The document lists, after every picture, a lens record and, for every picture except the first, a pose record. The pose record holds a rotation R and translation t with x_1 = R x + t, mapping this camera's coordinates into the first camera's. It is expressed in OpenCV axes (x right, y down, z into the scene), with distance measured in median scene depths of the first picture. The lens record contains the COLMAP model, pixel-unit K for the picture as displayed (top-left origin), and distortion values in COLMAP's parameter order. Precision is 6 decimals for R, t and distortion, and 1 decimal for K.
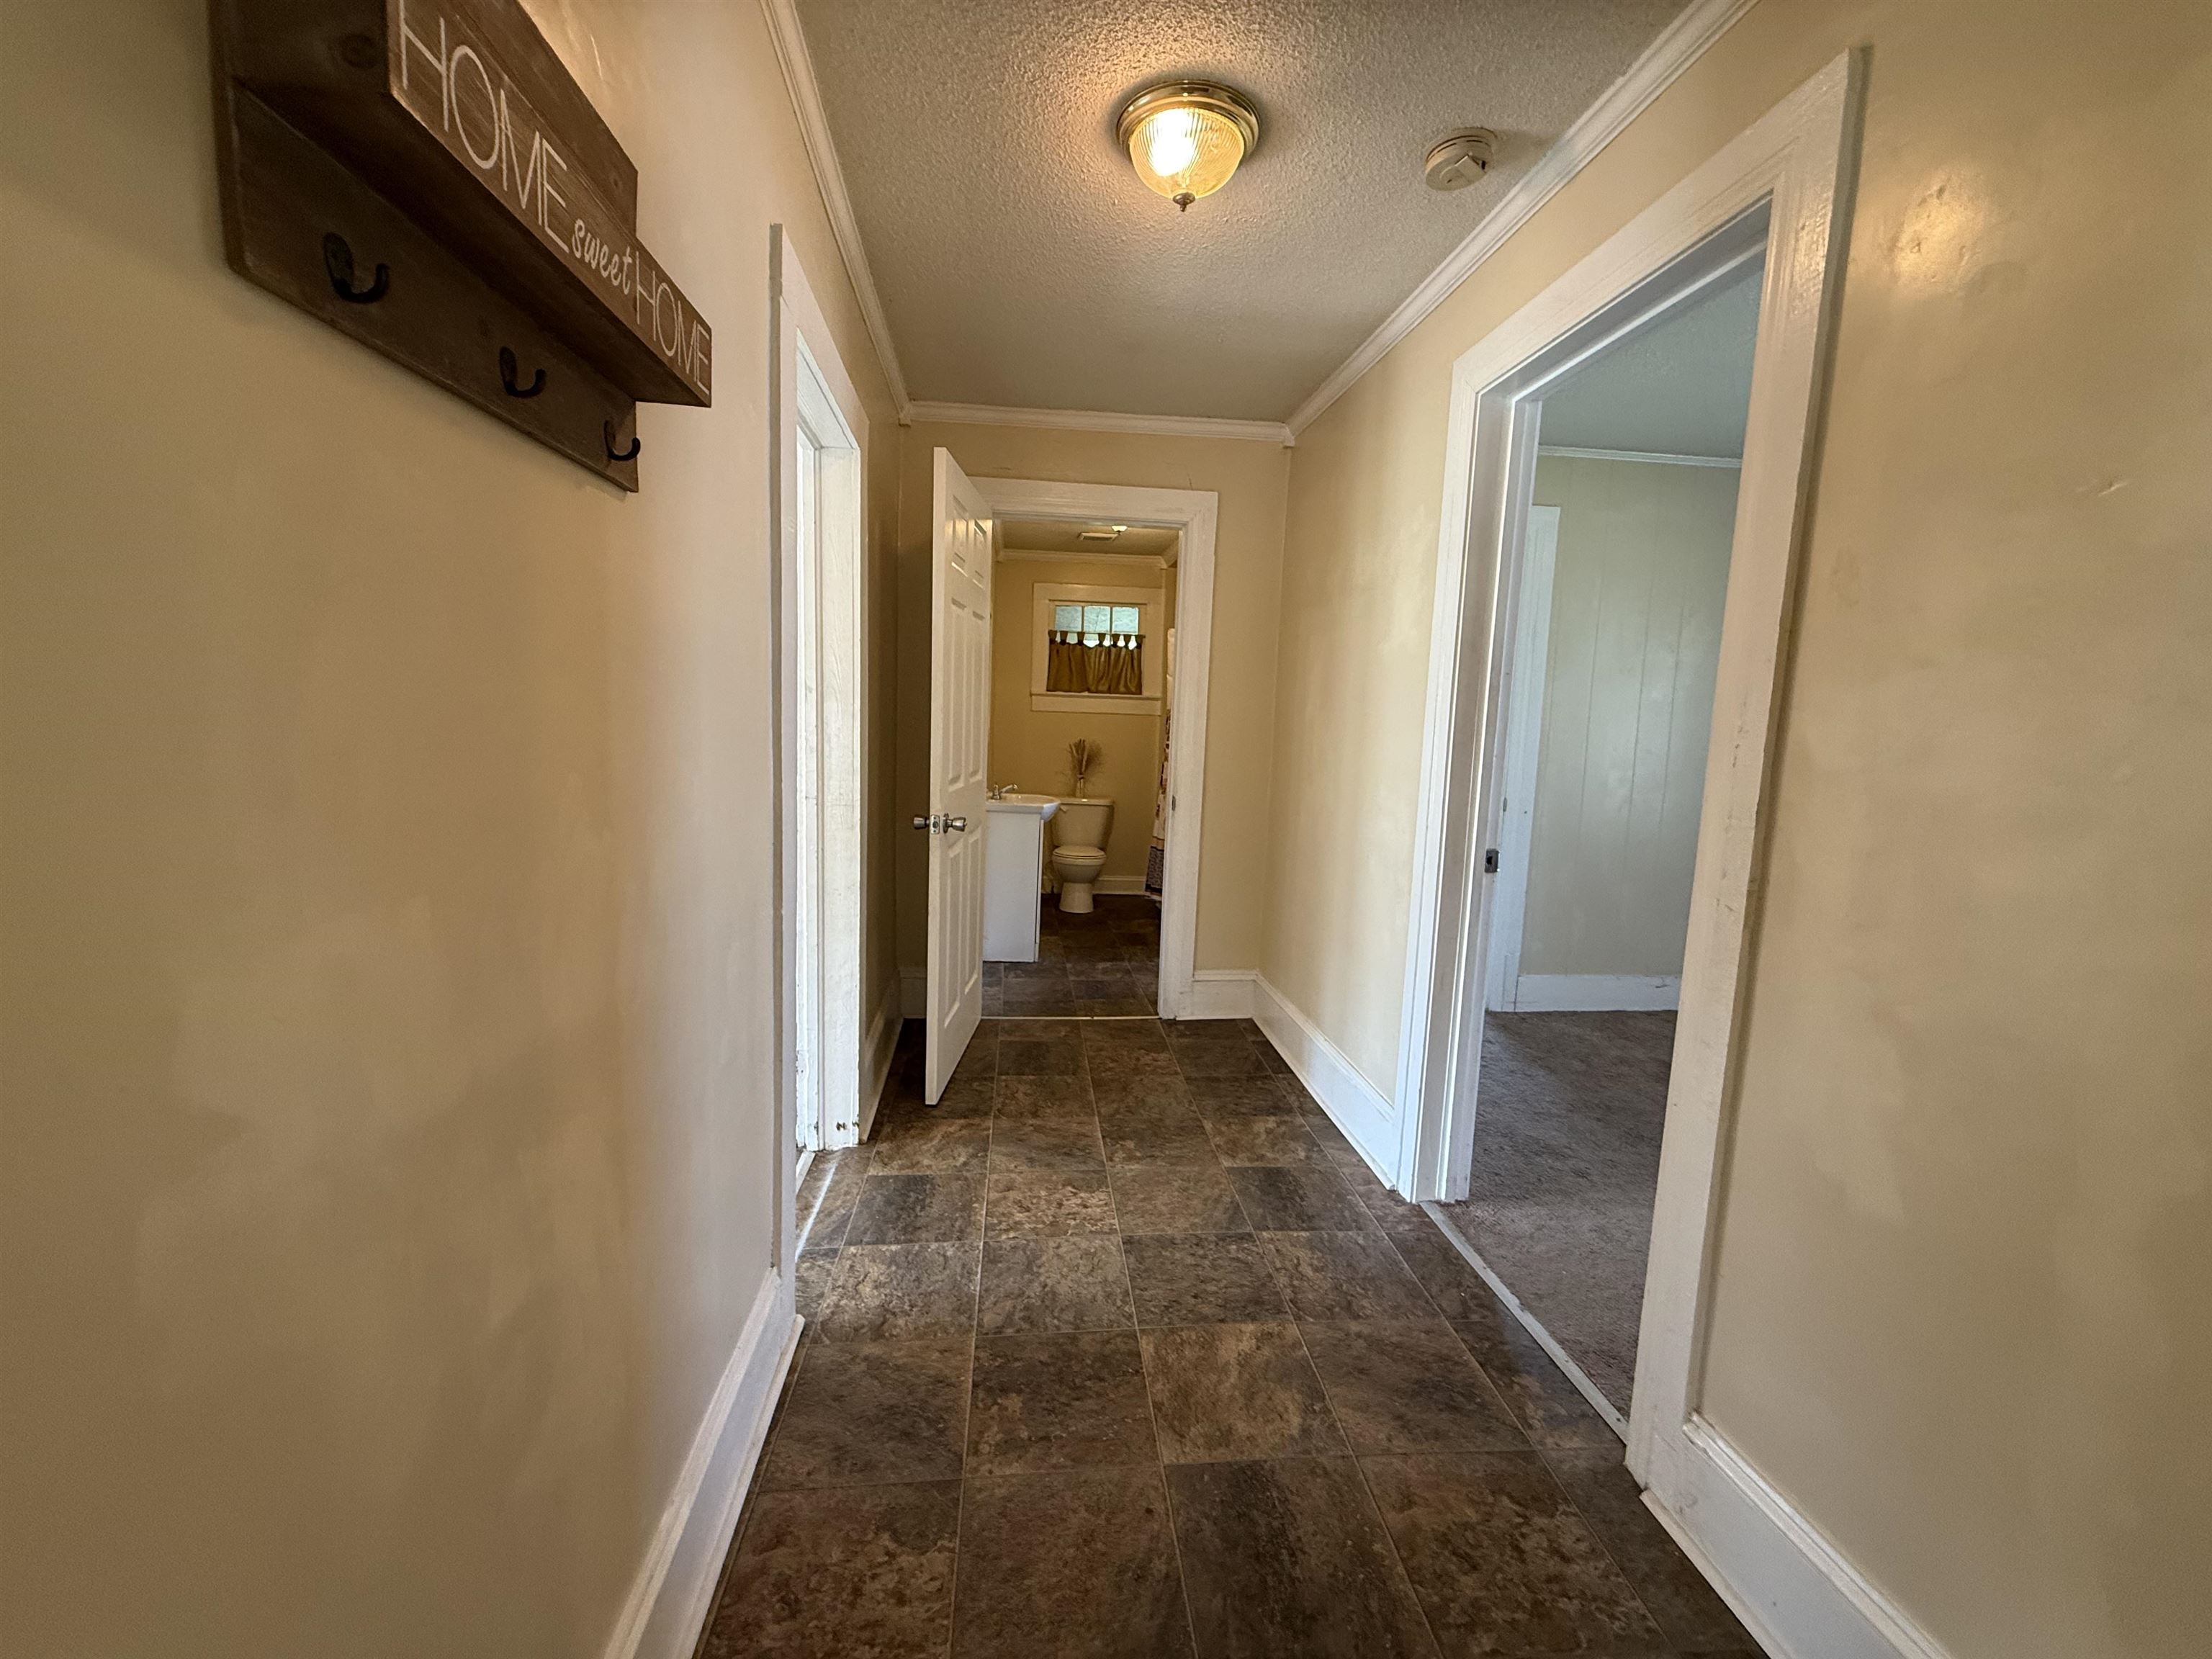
lens RADIAL K [[878.7, 0, 1103.0], [0, 878.7, 817.8], [0, 0, 1]] dist [0.000116, -0.000402]
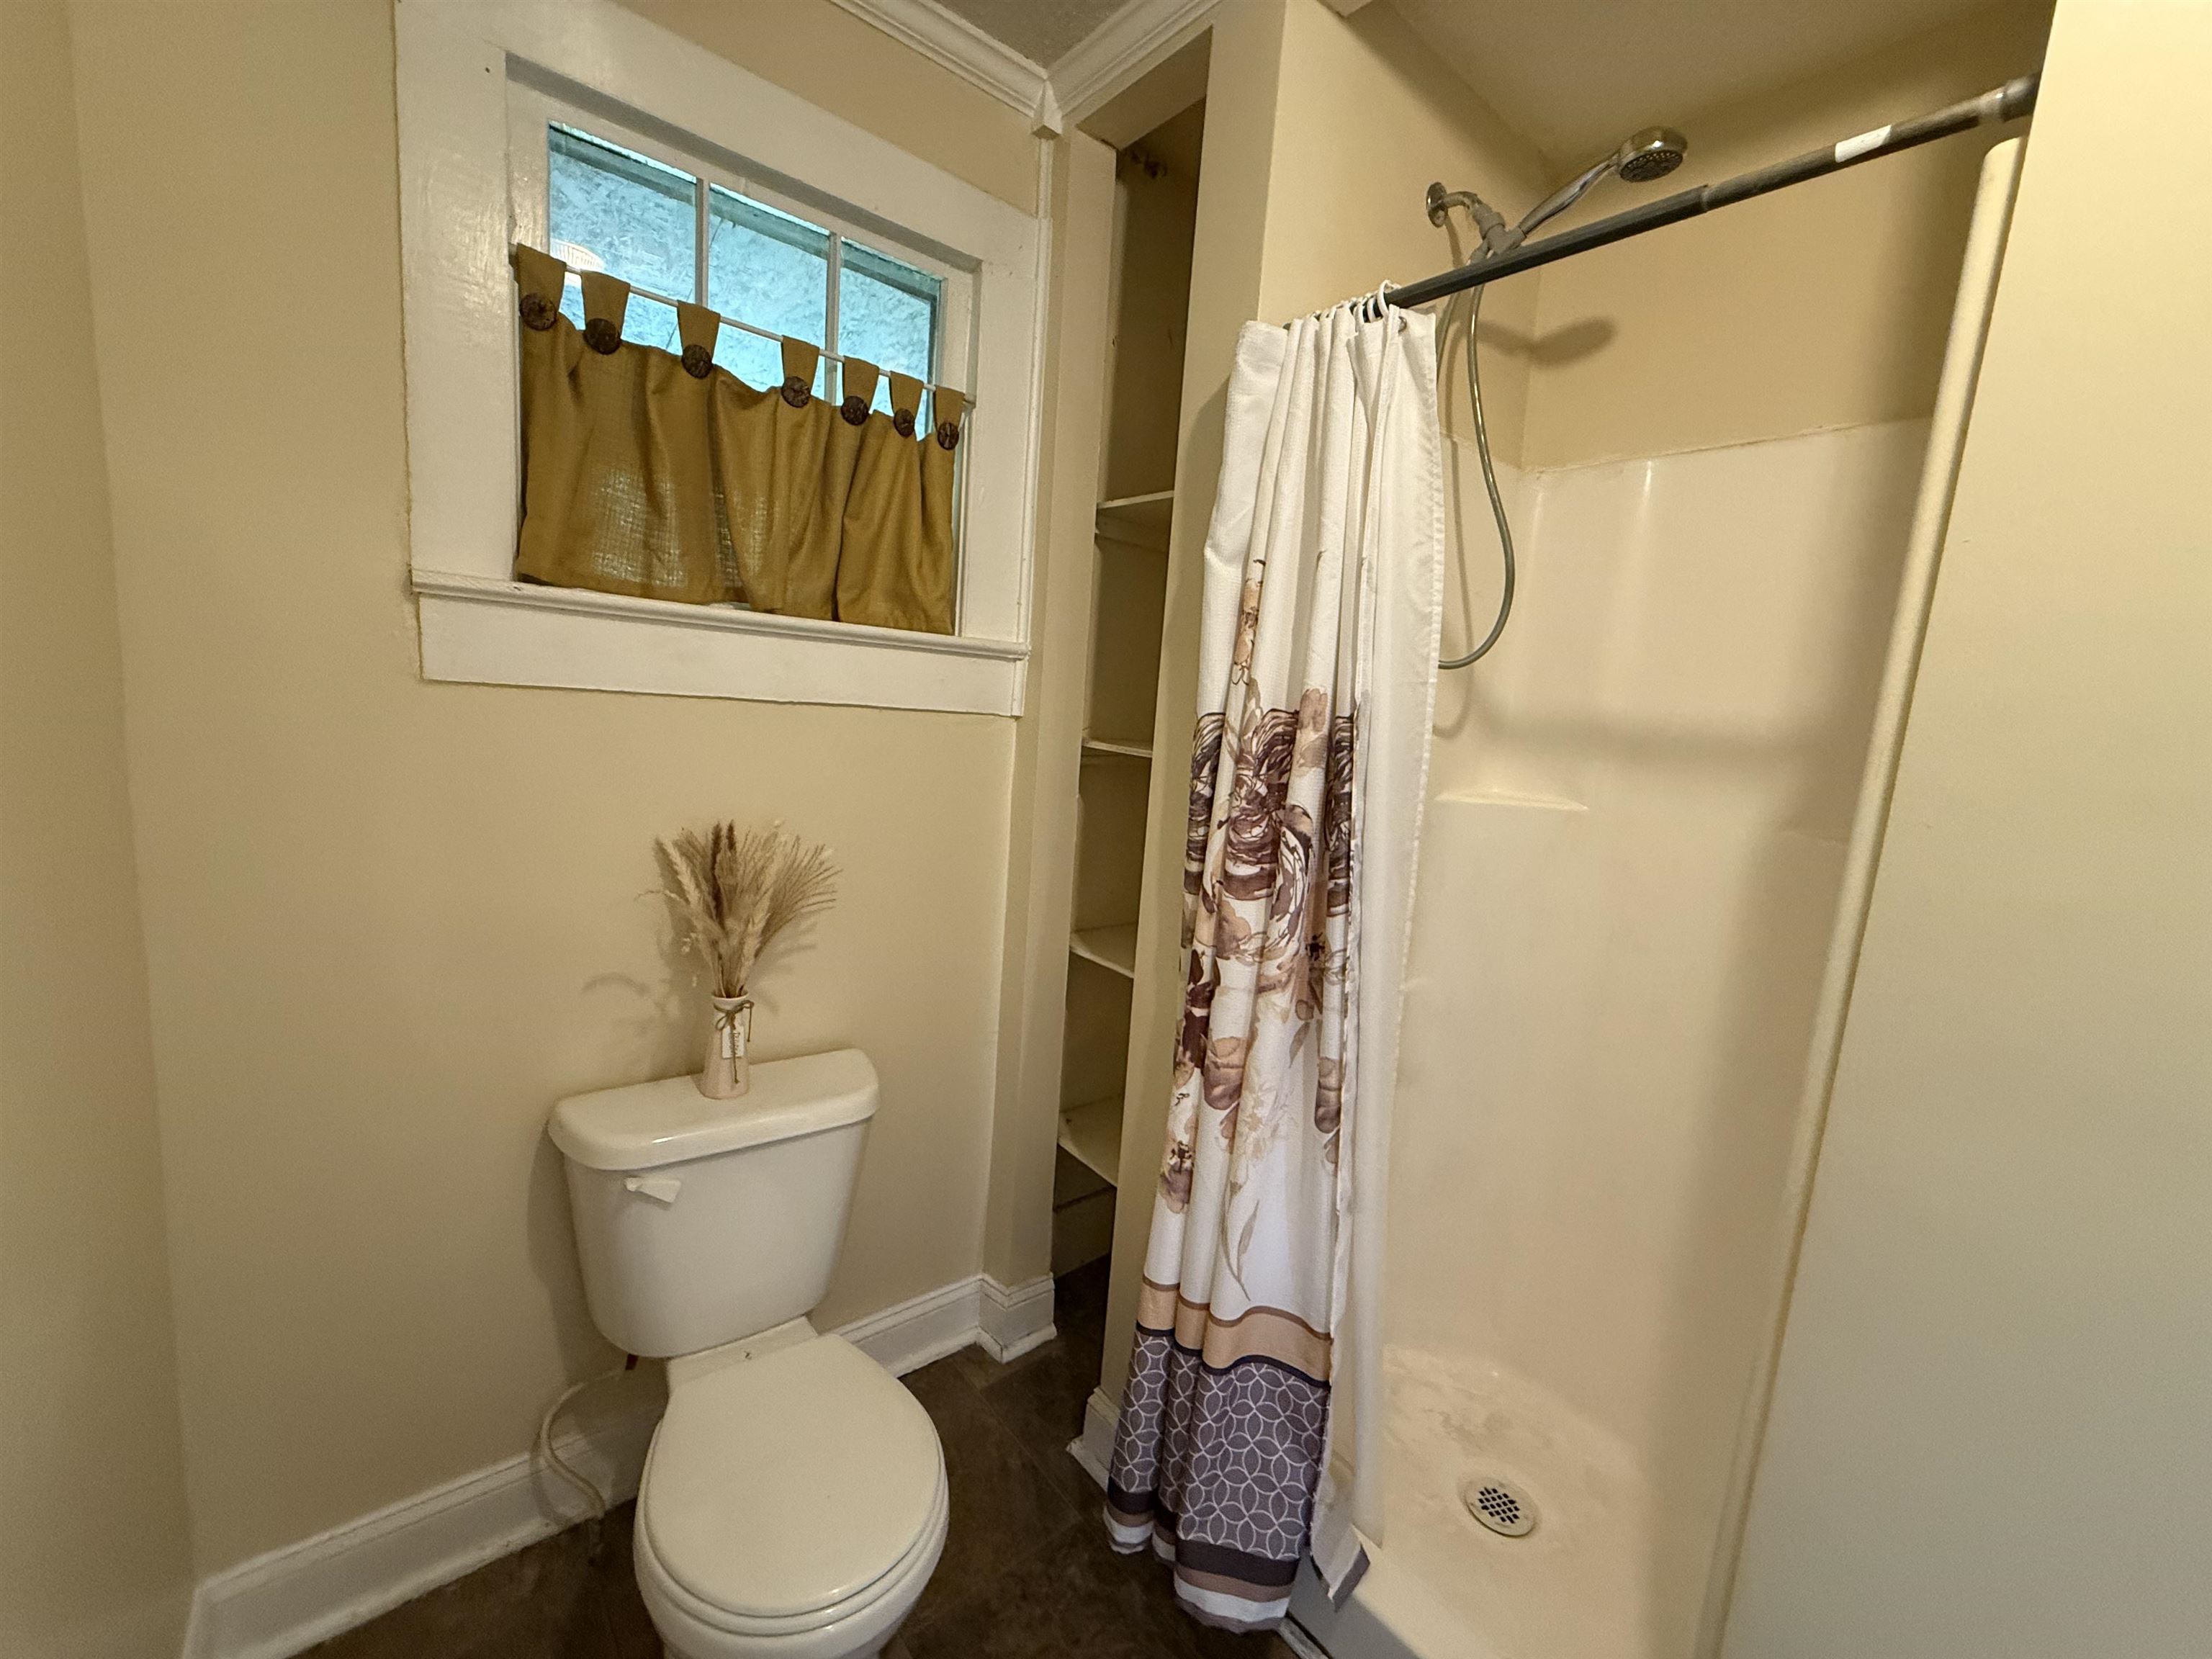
lens RADIAL K [[878.7, 0, 1100.5], [0, 878.7, 824.9], [0, 0, 1]] dist [0.000116, -0.000402]
pose [[0.842110, -0.044872, 0.537436, -0.061750], [0.018795, 0.998369, 0.053906, -0.098376], [-0.538978, -0.035294, 0.841580, 0.767841]]
